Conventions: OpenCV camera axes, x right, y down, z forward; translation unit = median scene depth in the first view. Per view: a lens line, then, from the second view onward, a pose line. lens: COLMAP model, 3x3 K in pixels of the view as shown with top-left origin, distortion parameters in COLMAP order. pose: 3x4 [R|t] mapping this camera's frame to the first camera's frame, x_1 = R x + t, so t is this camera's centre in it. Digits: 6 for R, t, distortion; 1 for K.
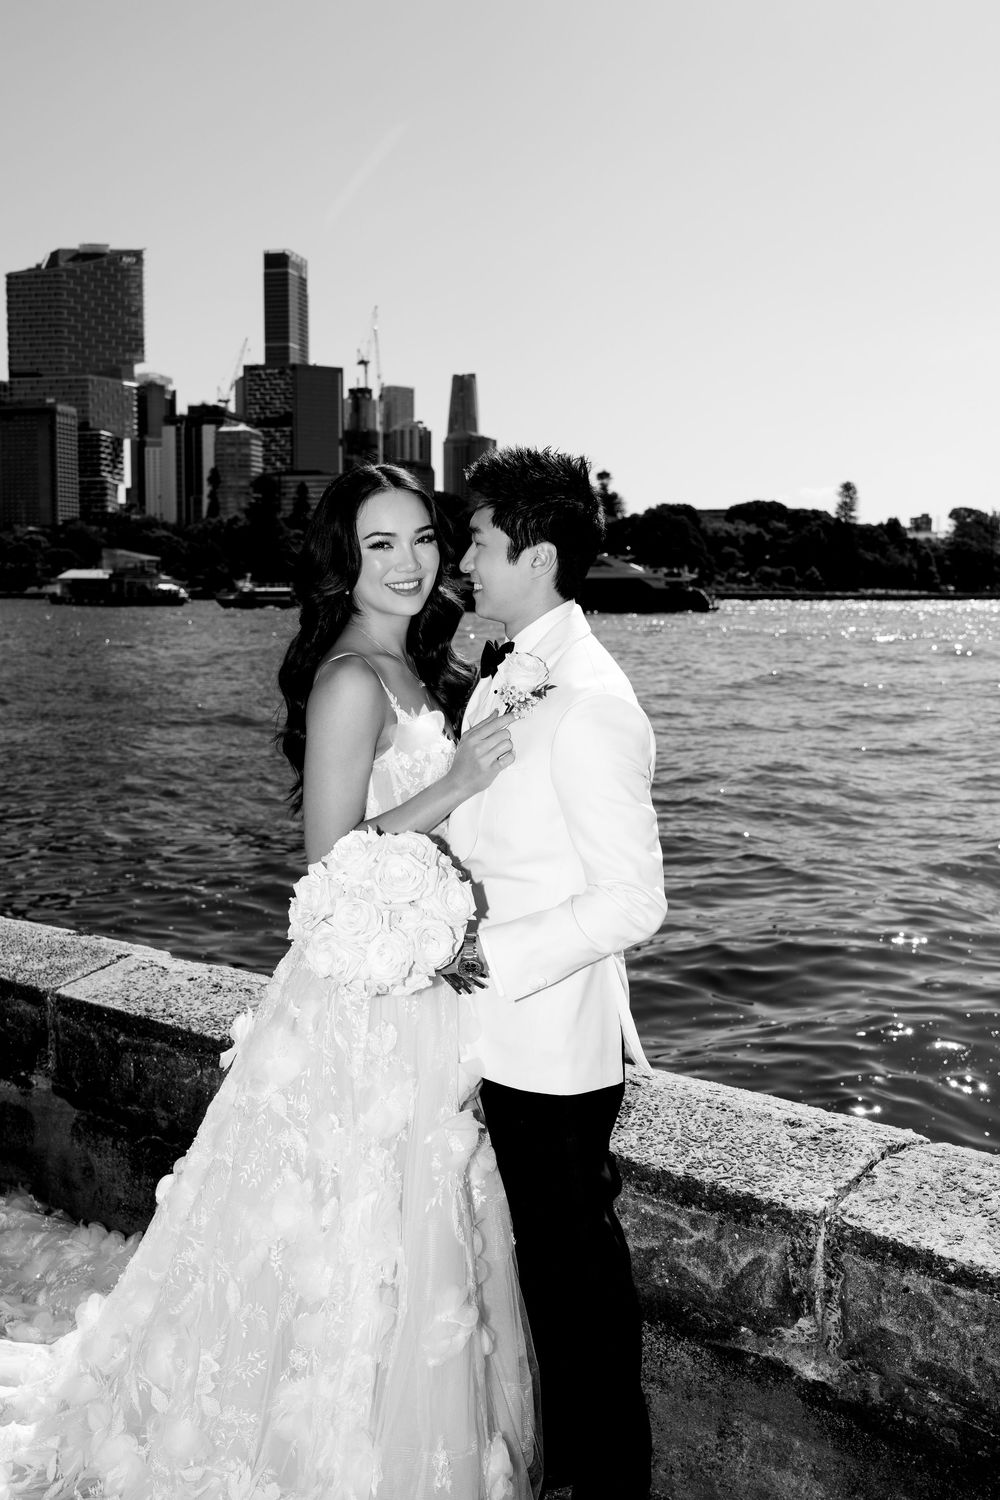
lens RADIAL K [[1706.4, 0, 556.7], [0, 1706.4, 745.3], [0, 0, 1]] dist [0.007046, 0.002050]
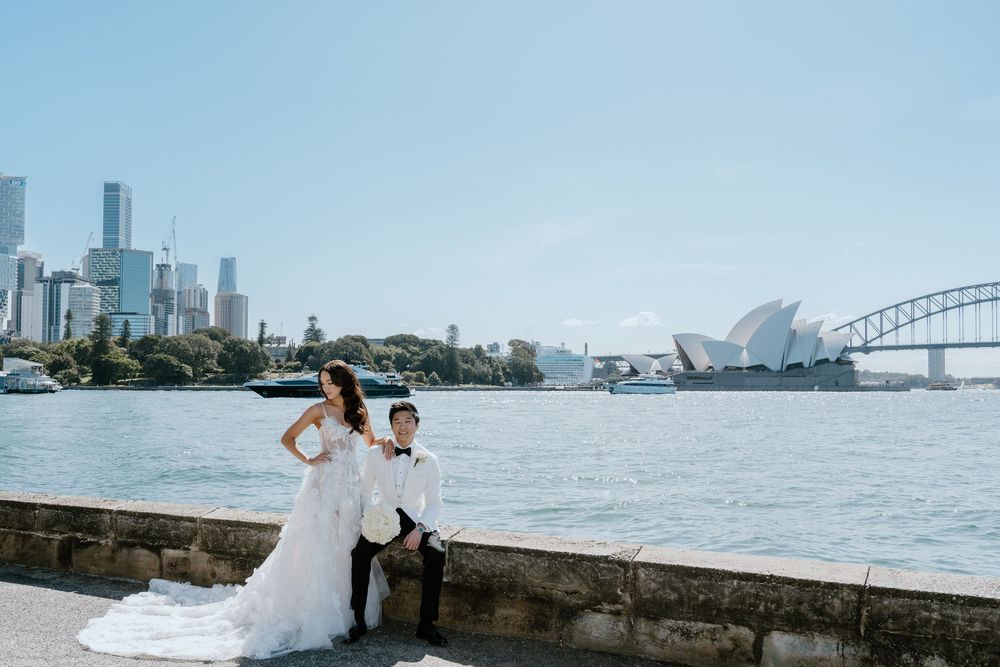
lens RADIAL K [[1037.7, 0, 532.5], [0, 1037.7, 376.2], [0, 0, 1]] dist [-0.001016, -0.021063]
pose [[0.970370, 0.004378, 0.241585, -0.163479], [0.019490, 0.995160, -0.096318, 0.081457], [-0.240837, 0.098173, 0.965588, -0.975658]]
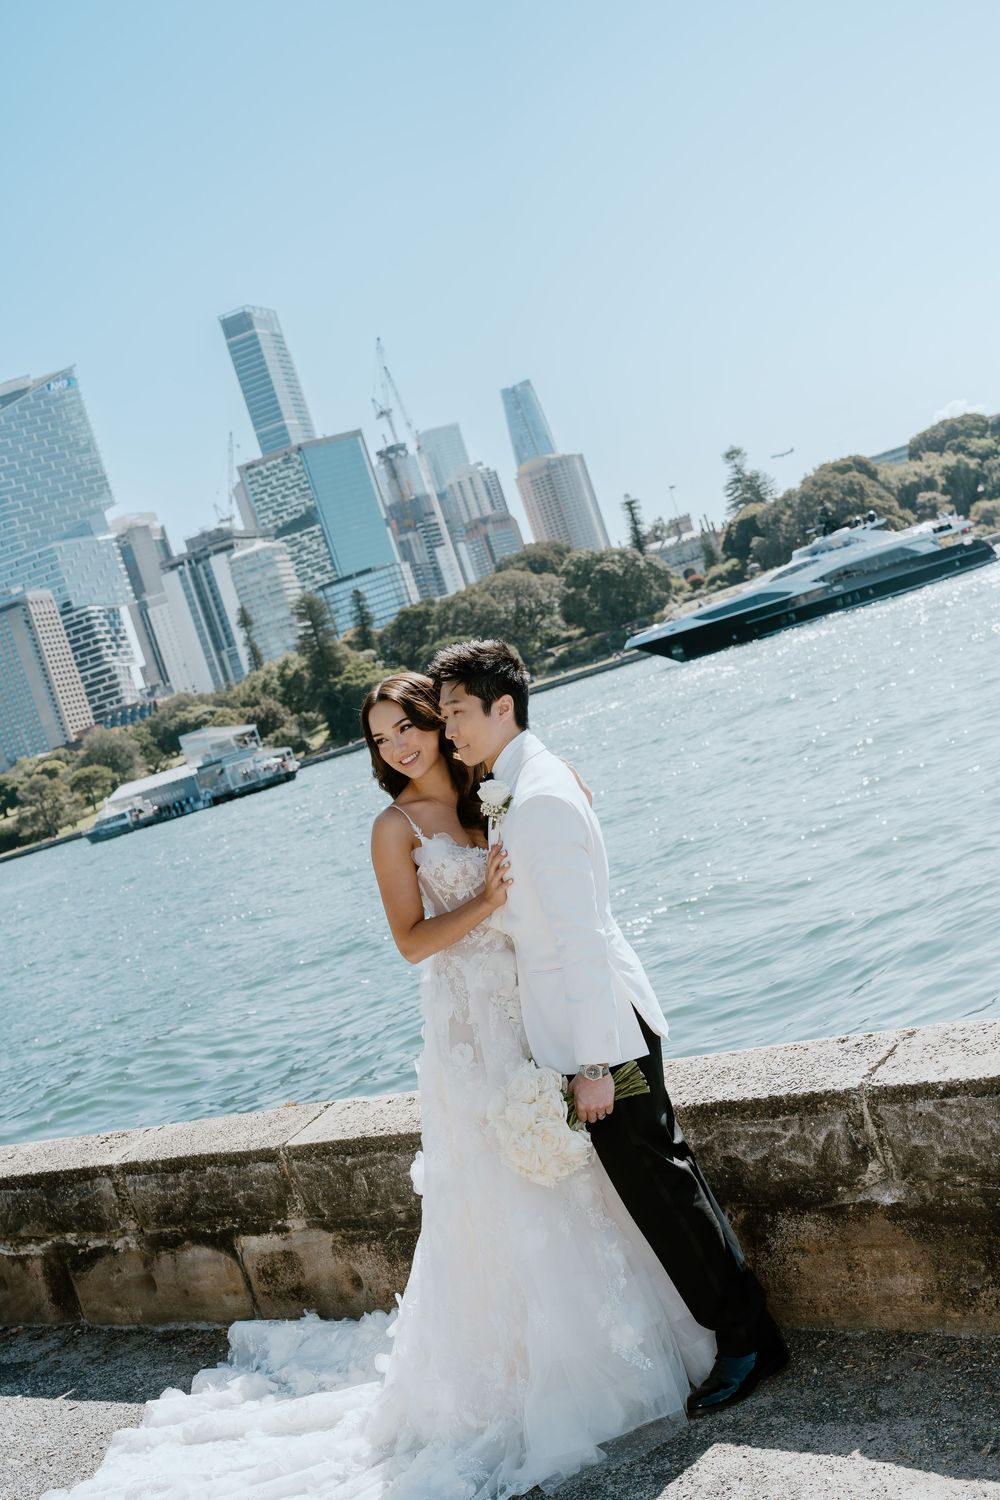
lens RADIAL K [[2378.3, 0, 502.6], [0, 2378.3, 803.1], [0, 0, 1]] dist [-0.029931, 0.011959]
pose [[0.946659, -0.300662, -0.115927, 0.112231], [0.297535, 0.953705, -0.043811, 0.033873], [0.123733, 0.006982, 0.992291, -0.618806]]
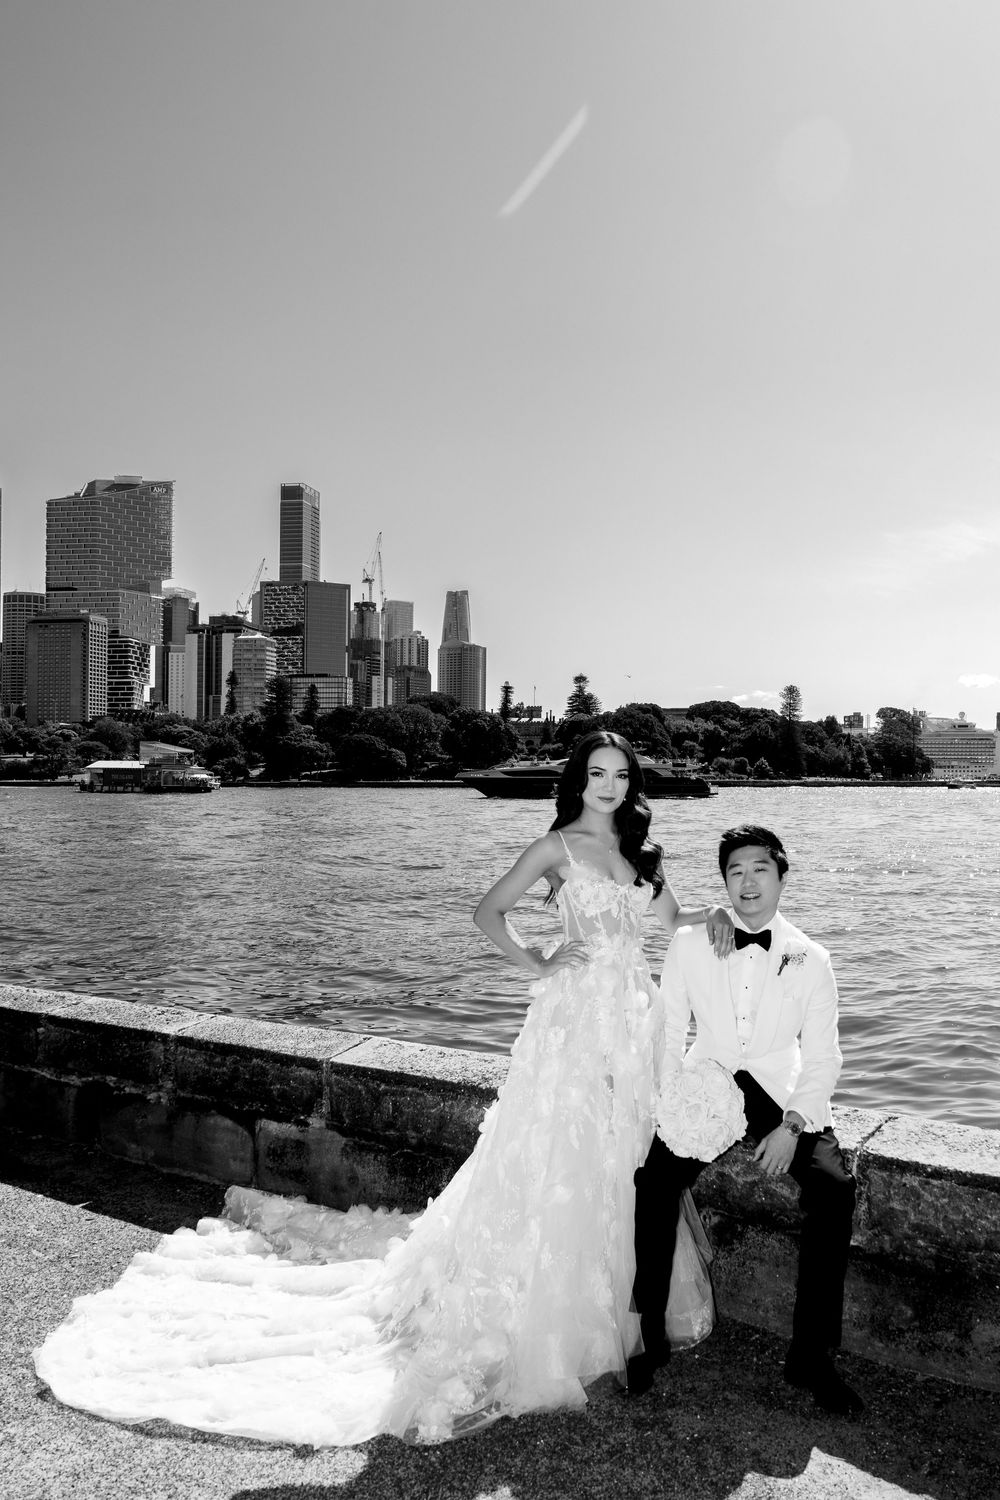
lens RADIAL K [[1535.2, 0, 670.0], [0, 1535.2, 819.8], [0, 0, 1]] dist [-0.025096, 0.000708]
pose [[0.995793, -0.003987, 0.091546, -0.115883], [0.009751, 0.997991, -0.062596, 0.020315], [-0.091112, 0.063225, 0.993832, -0.375033]]
